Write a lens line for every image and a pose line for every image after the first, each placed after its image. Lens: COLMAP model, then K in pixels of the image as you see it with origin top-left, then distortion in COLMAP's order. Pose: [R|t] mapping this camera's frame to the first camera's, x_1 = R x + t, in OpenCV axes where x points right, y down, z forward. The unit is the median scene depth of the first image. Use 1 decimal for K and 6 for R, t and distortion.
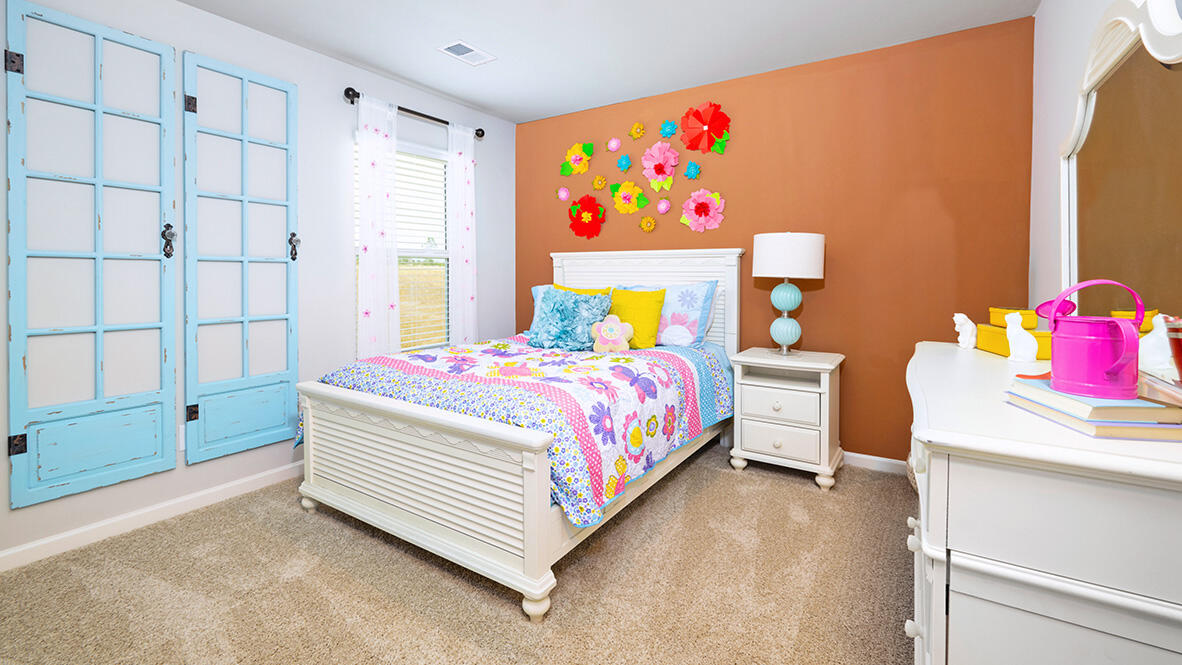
lens RADIAL K [[503.9, 0, 590.5], [0, 503.9, 327.8], [0, 0, 1]] dist [-0.000693, -0.000037]
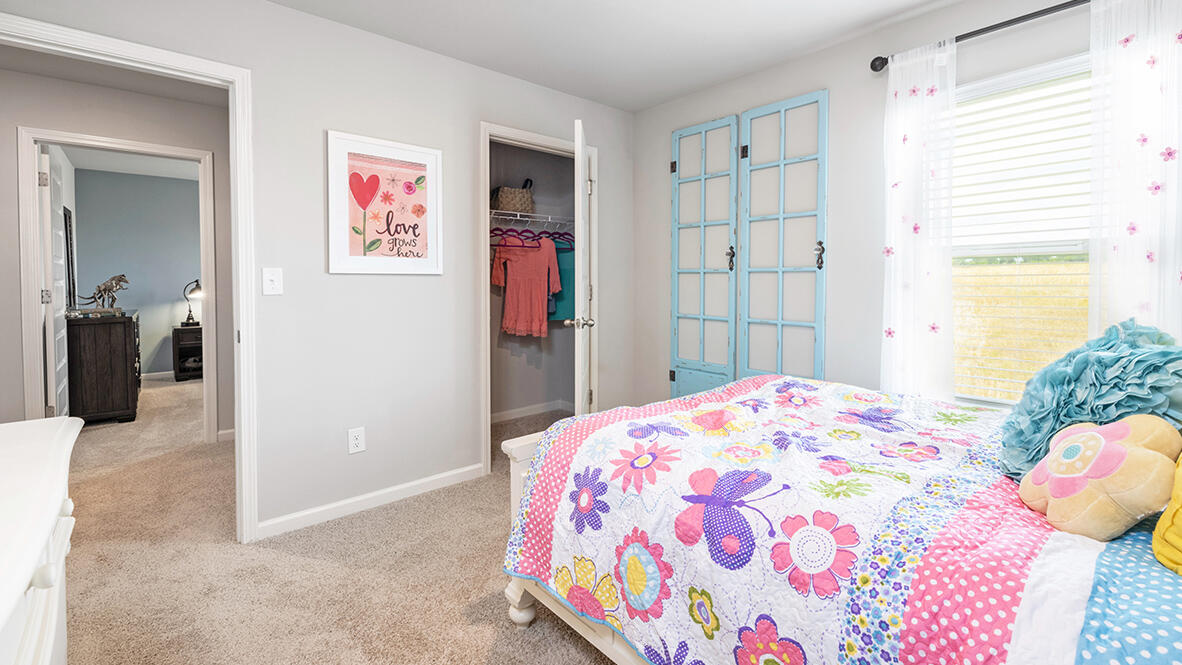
lens RADIAL K [[503.9, 0, 589.6], [0, 503.9, 331.2], [0, 0, 1]] dist [-0.000693, -0.000037]
pose [[-0.277638, 0.093947, -0.956081, 0.523888], [-0.104205, 0.986390, 0.127186, -0.099102], [0.955017, 0.134940, -0.264070, 0.904200]]
